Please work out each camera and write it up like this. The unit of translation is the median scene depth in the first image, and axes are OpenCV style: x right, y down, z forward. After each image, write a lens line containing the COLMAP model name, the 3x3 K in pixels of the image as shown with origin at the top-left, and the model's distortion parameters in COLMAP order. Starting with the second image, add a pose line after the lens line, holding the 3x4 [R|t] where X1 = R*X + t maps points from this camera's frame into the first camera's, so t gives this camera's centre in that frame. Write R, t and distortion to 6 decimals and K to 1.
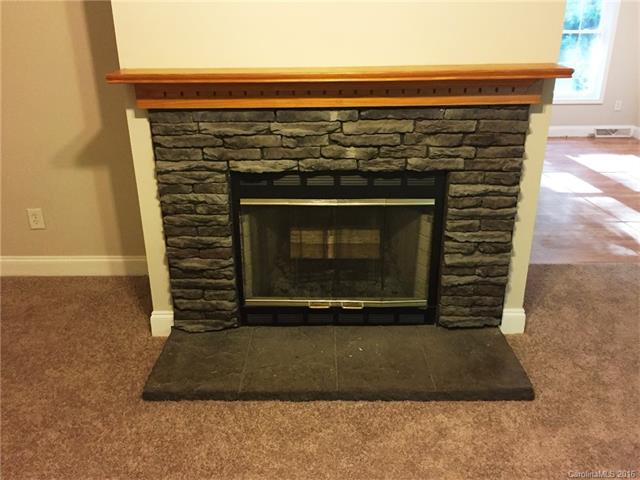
lens RADIAL K [[561.6, 0, 320.0], [0, 561.6, 240.0], [0, 0, 1]] dist [0.057908, -0.009751]
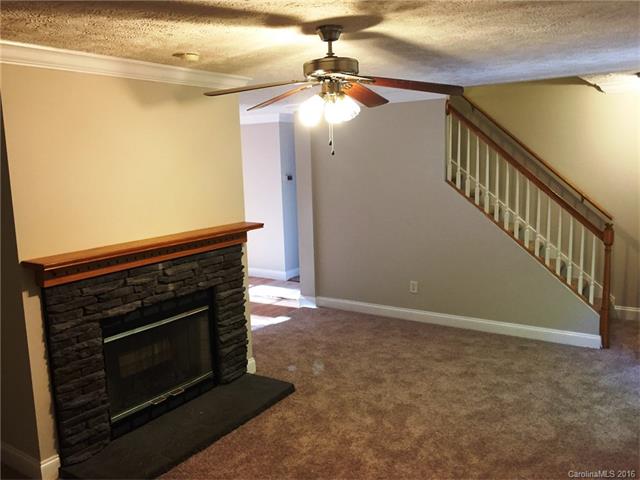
lens RADIAL K [[561.6, 0, 320.0], [0, 561.6, 240.0], [0, 0, 1]] dist [0.057908, -0.009751]
pose [[0.545682, -0.134909, 0.827062, -1.007194], [0.343442, 0.936264, -0.073876, -0.017470], [-0.764381, 0.324361, 0.557235, -0.249782]]
